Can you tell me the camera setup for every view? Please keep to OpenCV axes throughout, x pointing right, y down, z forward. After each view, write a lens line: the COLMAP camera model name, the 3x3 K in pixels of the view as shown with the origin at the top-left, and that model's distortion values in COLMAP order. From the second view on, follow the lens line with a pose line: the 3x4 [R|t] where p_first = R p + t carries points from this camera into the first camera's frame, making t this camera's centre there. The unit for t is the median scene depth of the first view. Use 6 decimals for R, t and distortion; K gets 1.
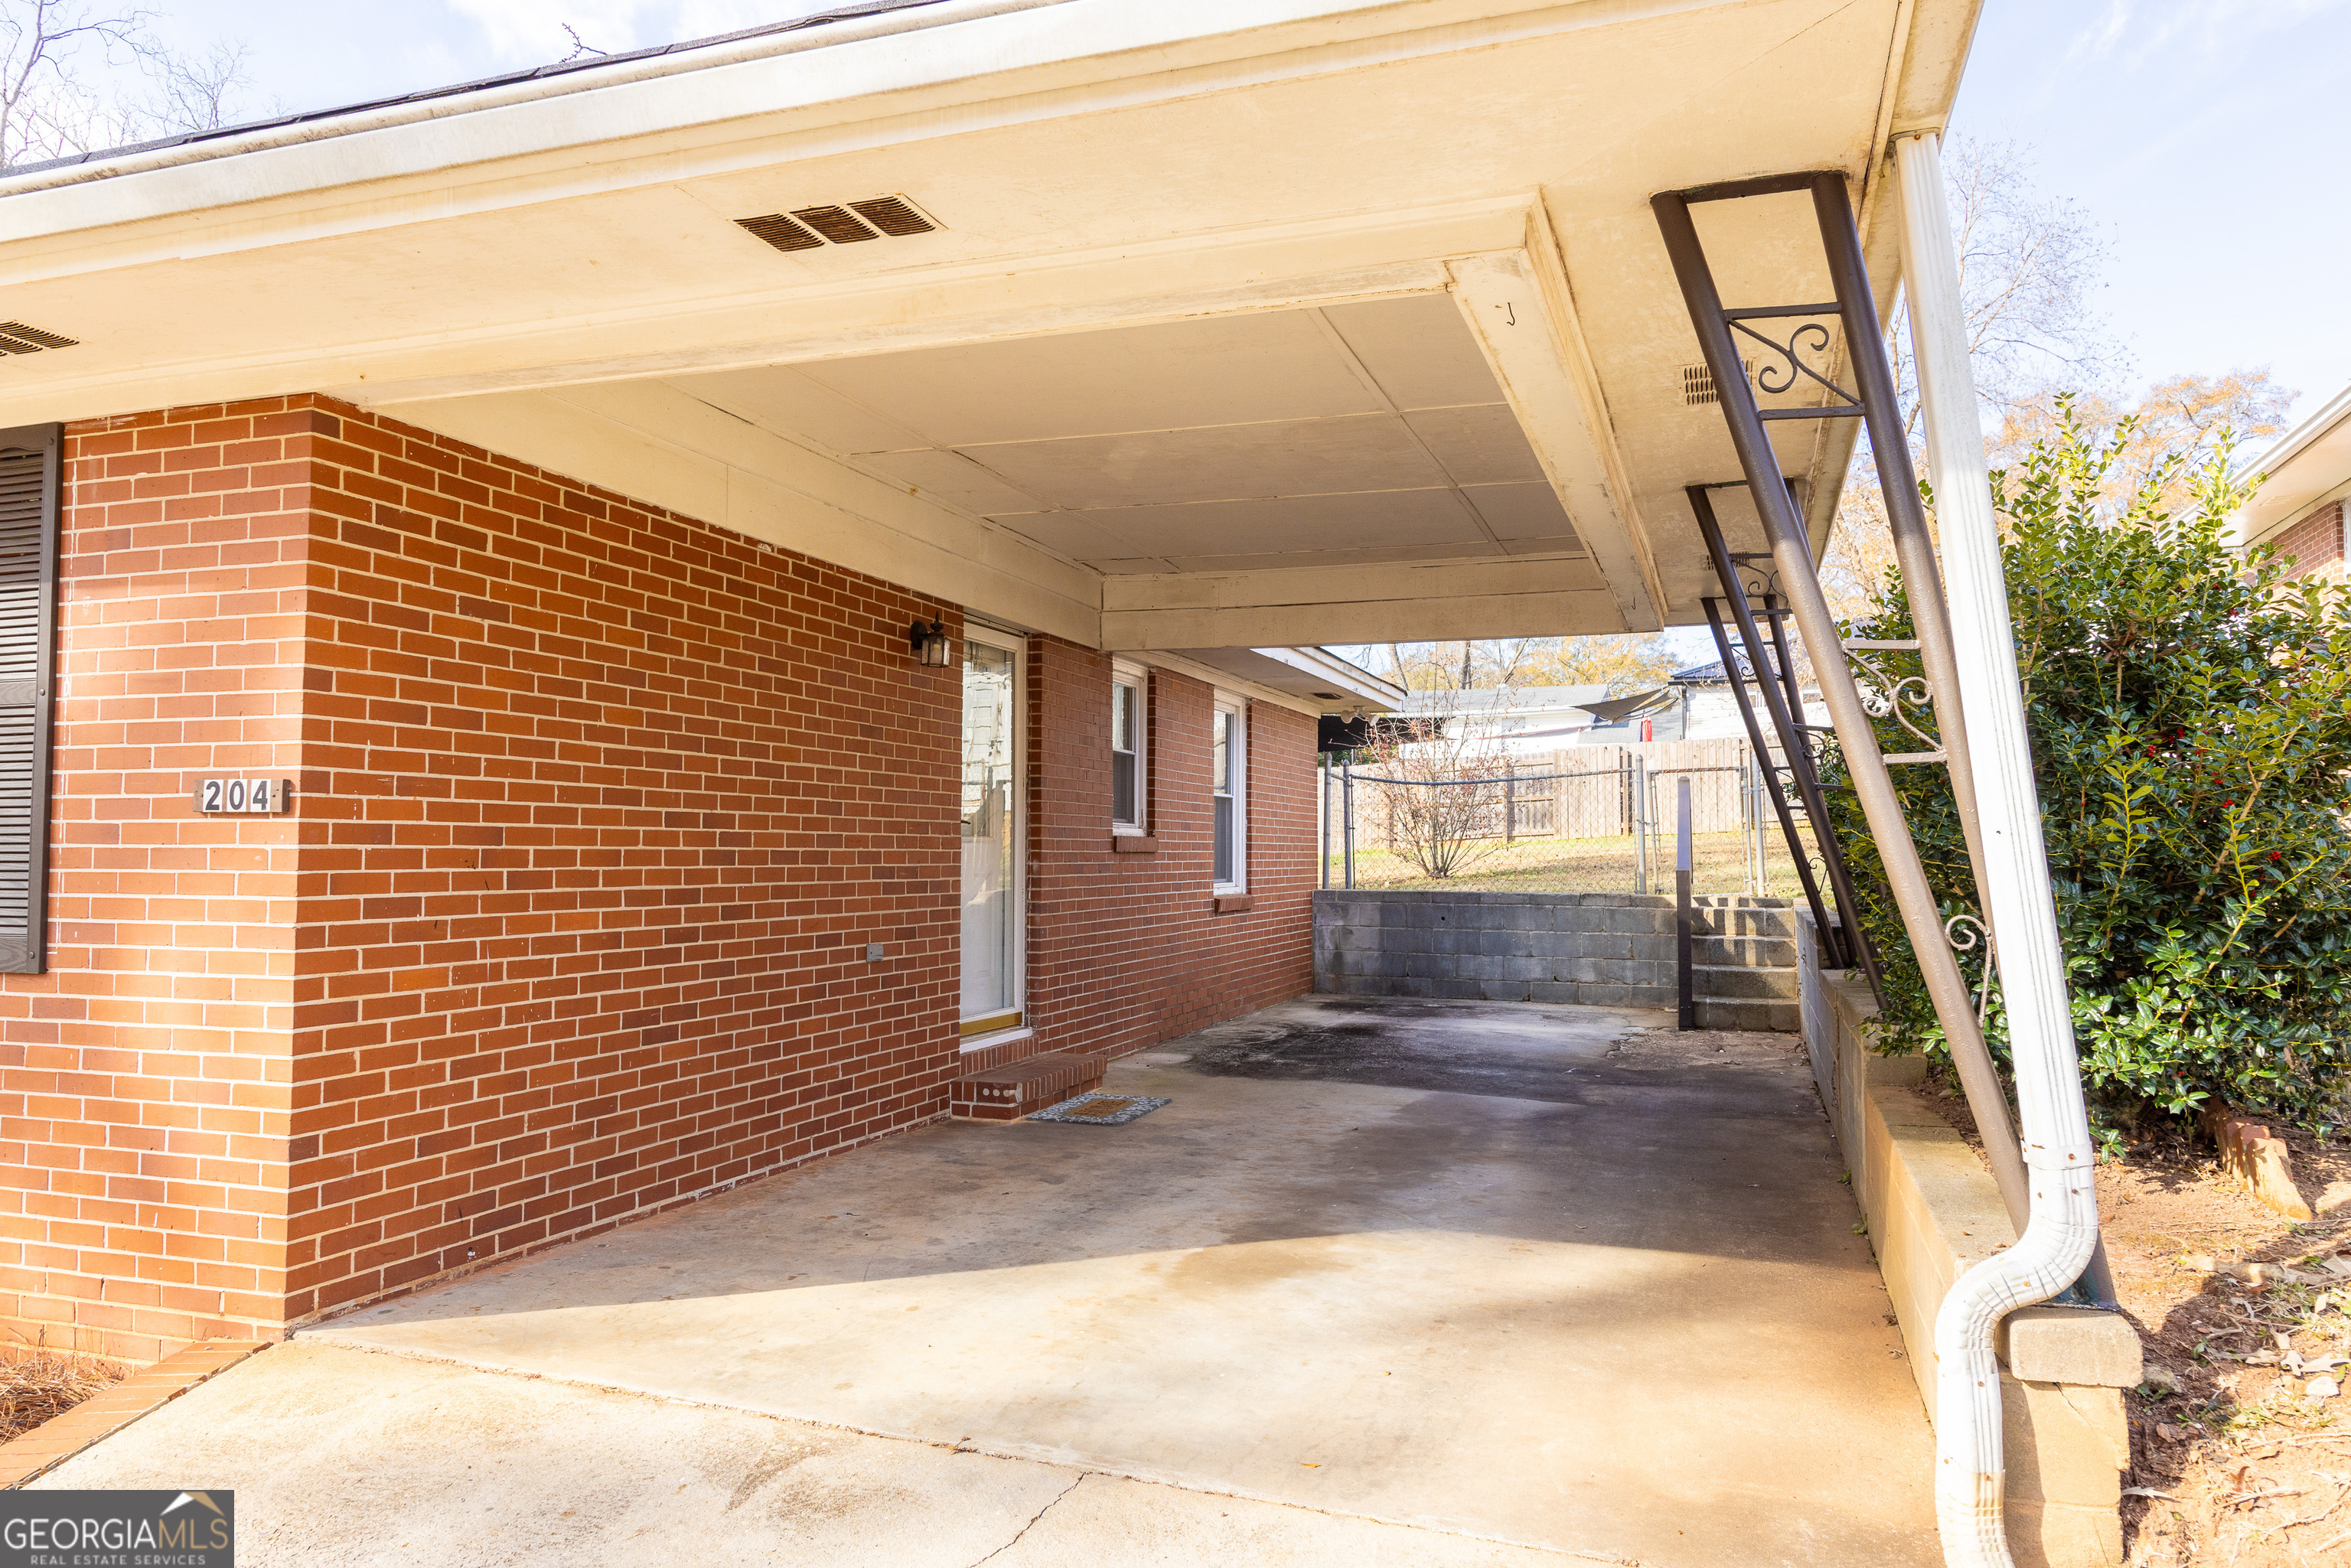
lens RADIAL K [[1596.7, 0, 1165.5], [0, 1596.7, 775.5], [0, 0, 1]] dist [0.006843, -0.003582]
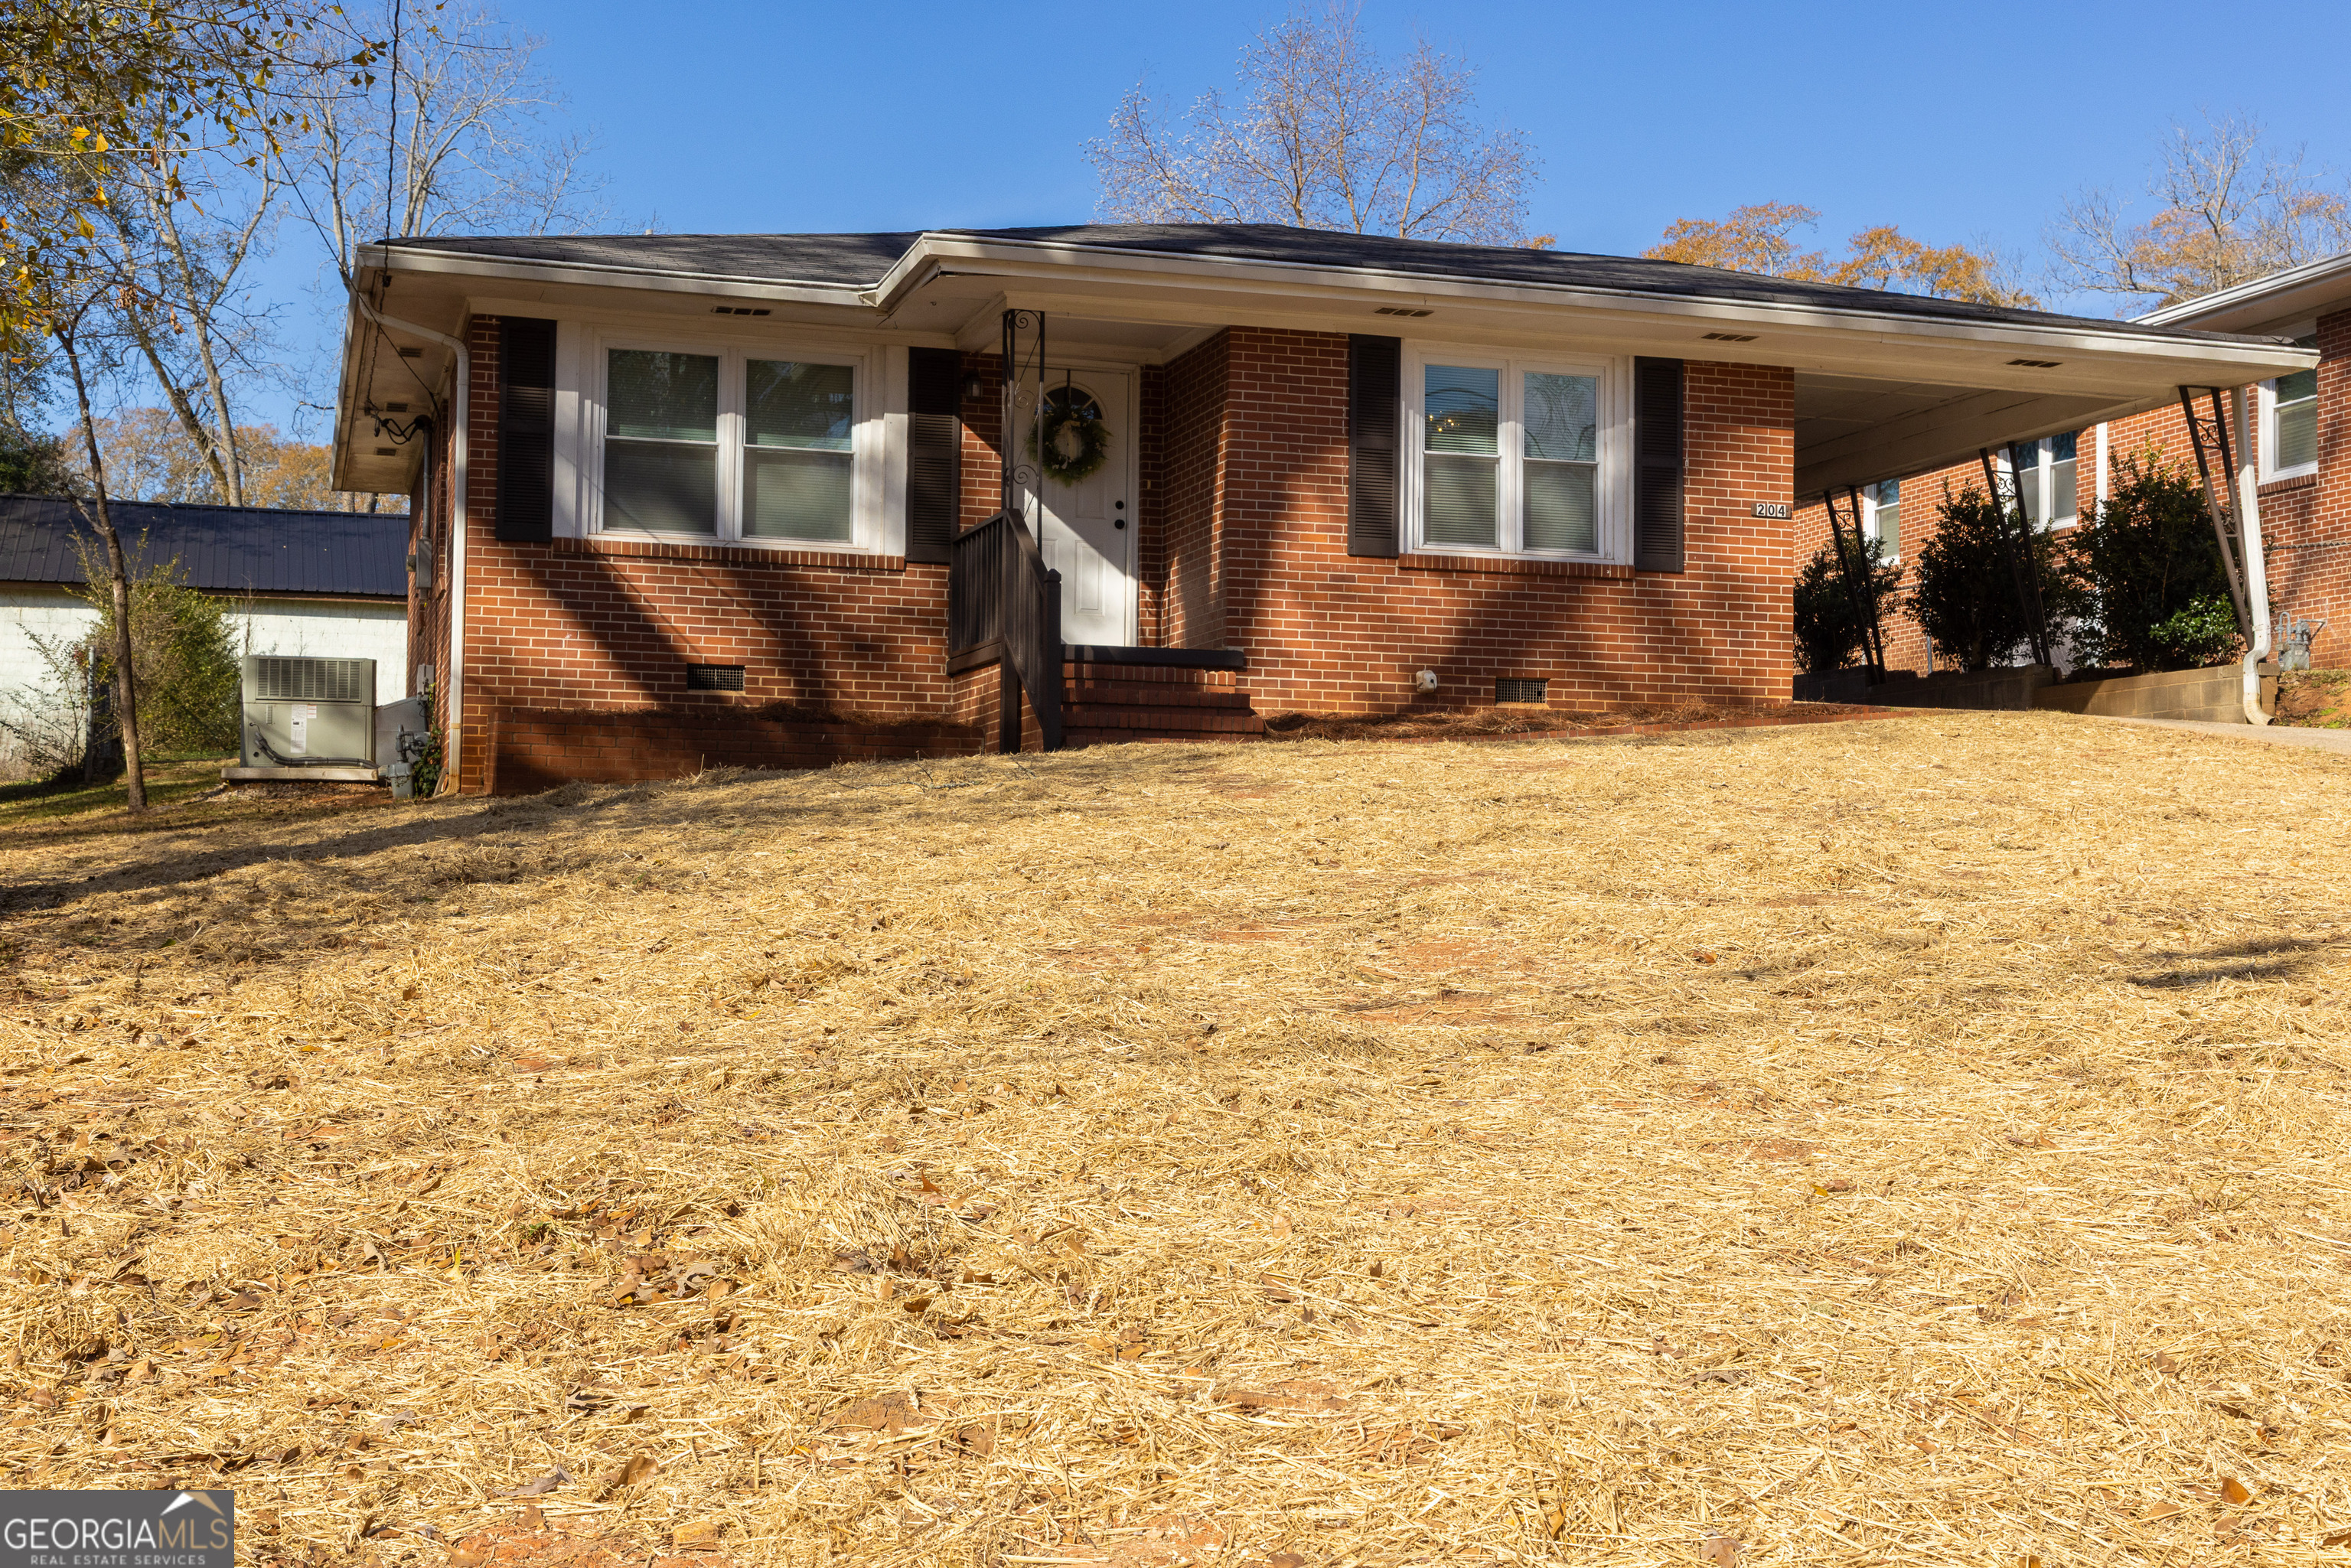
lens RADIAL K [[2840.3, 0, 1173.1], [0, 2840.3, 769.4], [0, 0, 1]] dist [0.048397, 0.000000]
pose [[0.803814, 0.040099, 0.593527, -4.034213], [-0.041719, 0.999069, -0.010997, 0.520872], [-0.593416, -0.015922, 0.804739, -2.201101]]
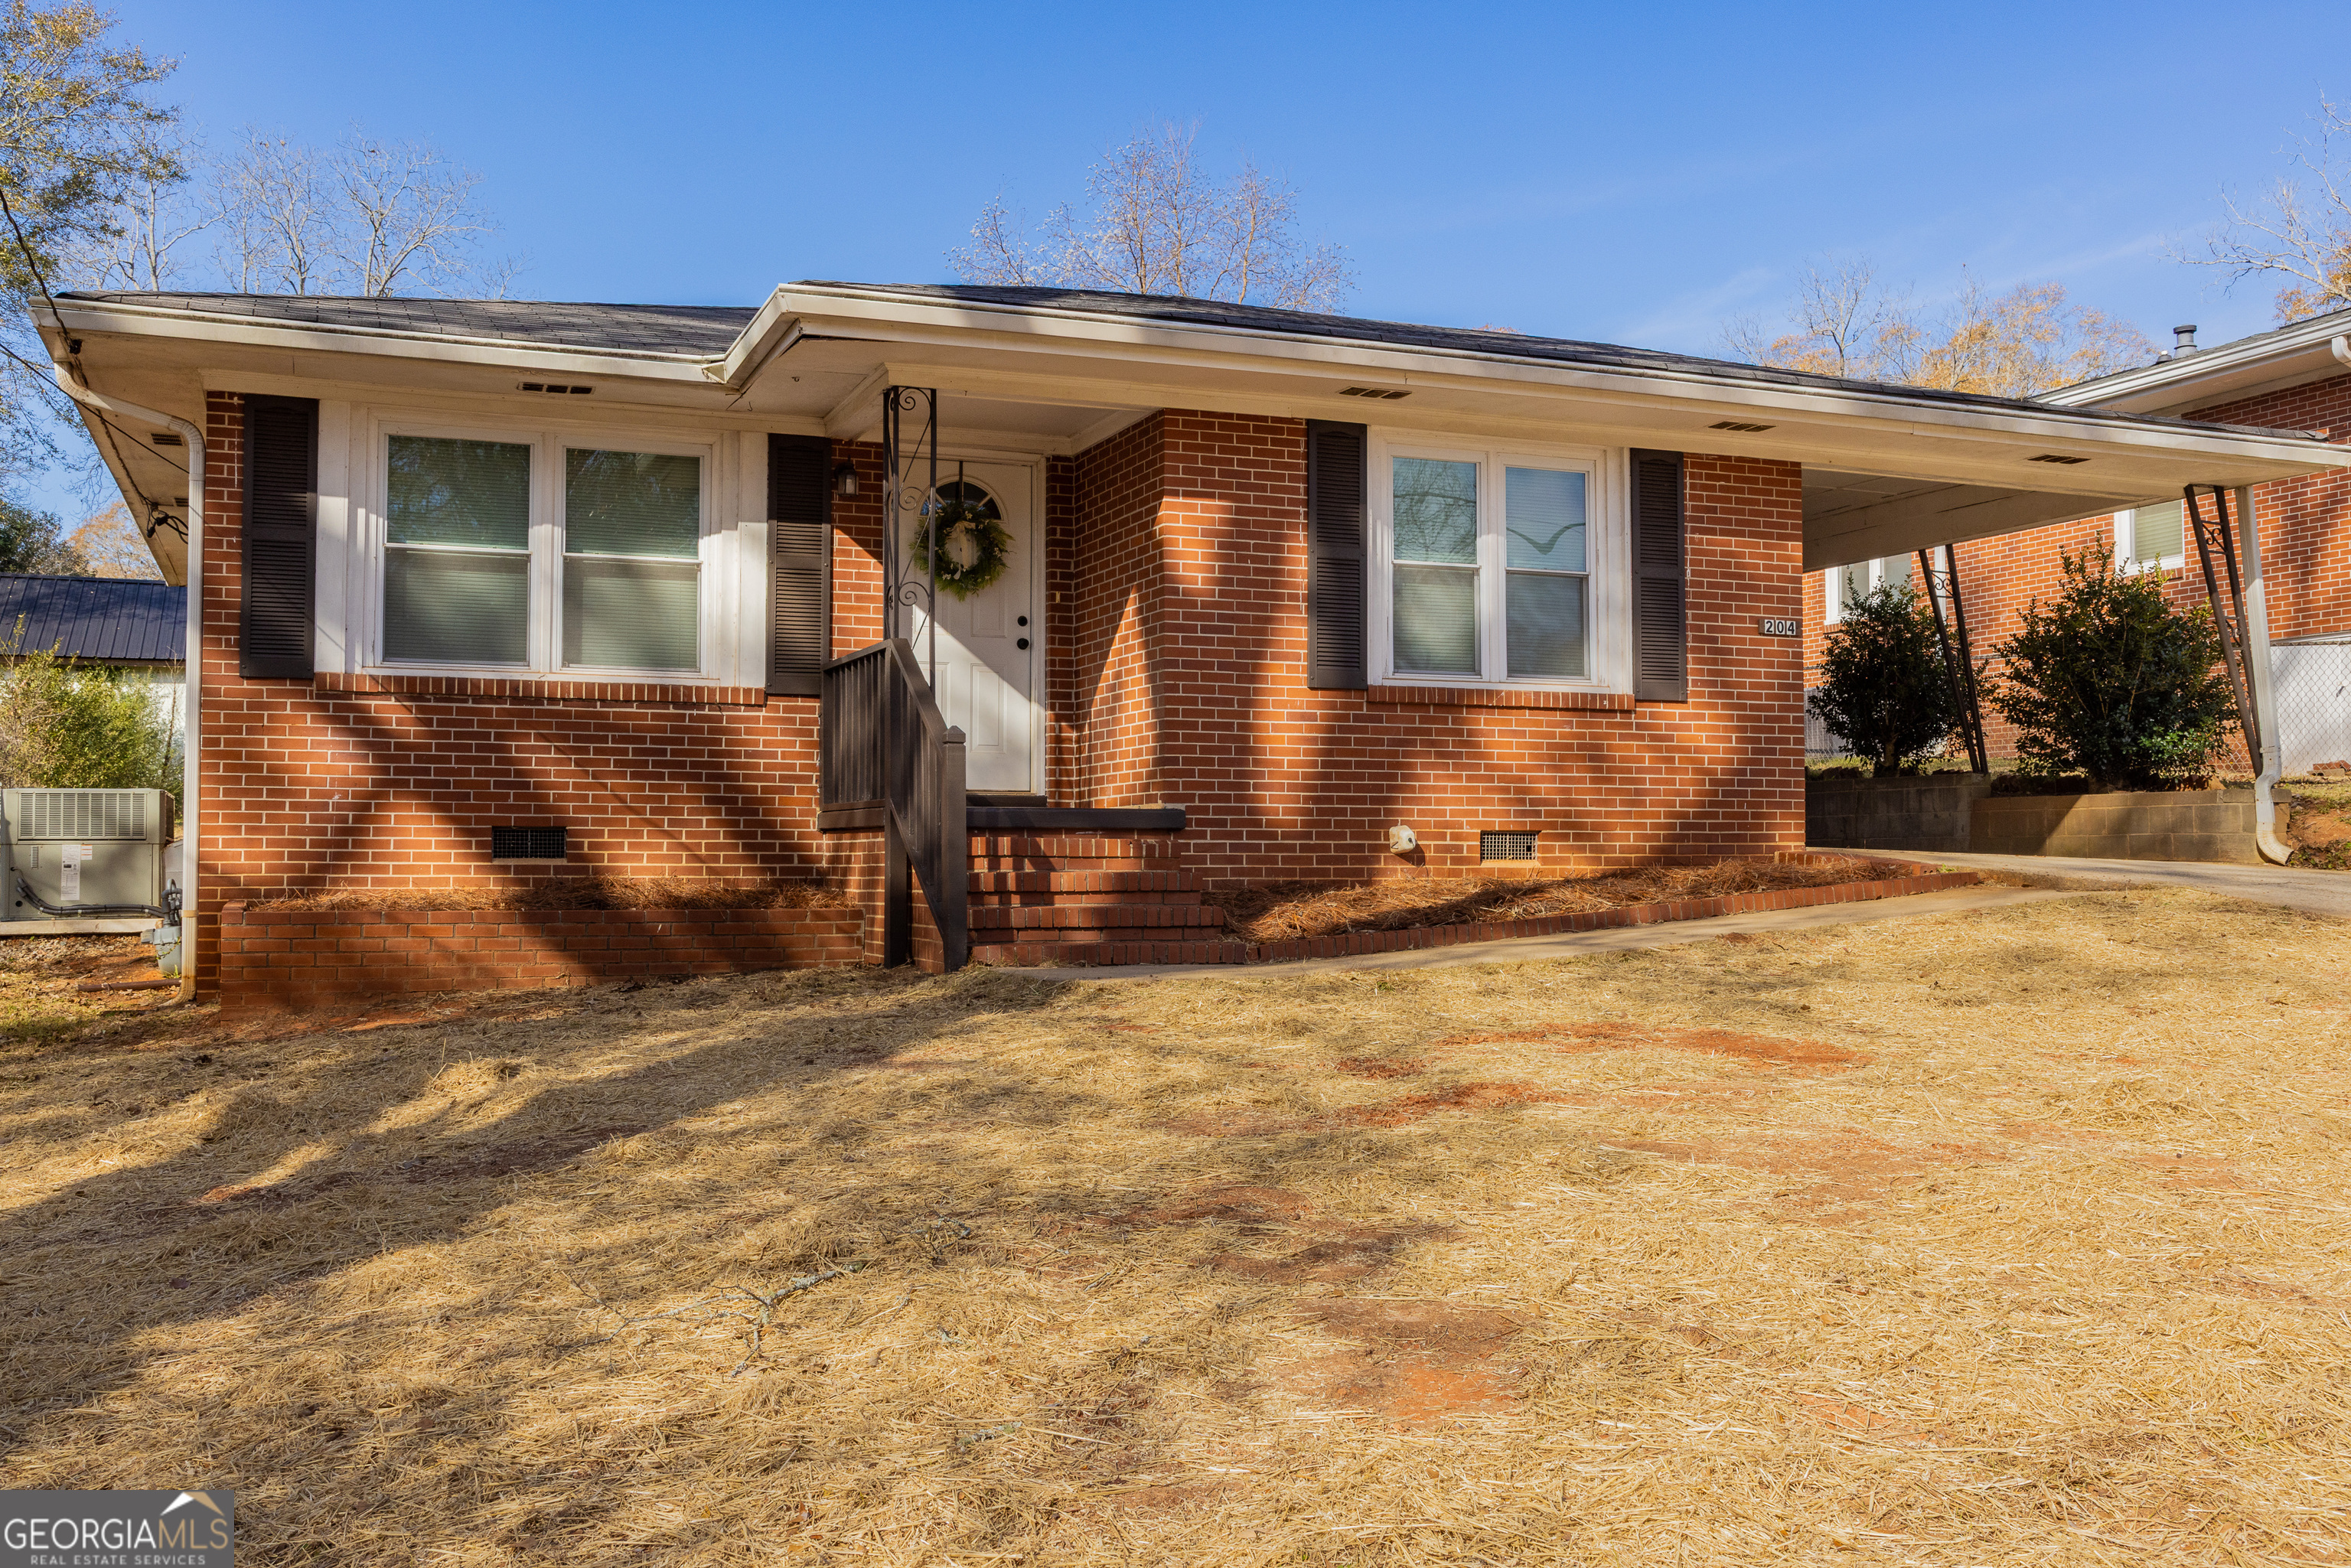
lens RADIAL K [[2143.2, 0, 1175.9], [0, 2143.2, 787.9], [0, 0, 1]] dist [-0.005404, 0.000000]
pose [[0.754467, 0.024229, 0.655891, -3.137659], [-0.032826, 0.999461, 0.000840, 0.261062], [-0.655517, -0.022164, 0.754855, -0.775603]]
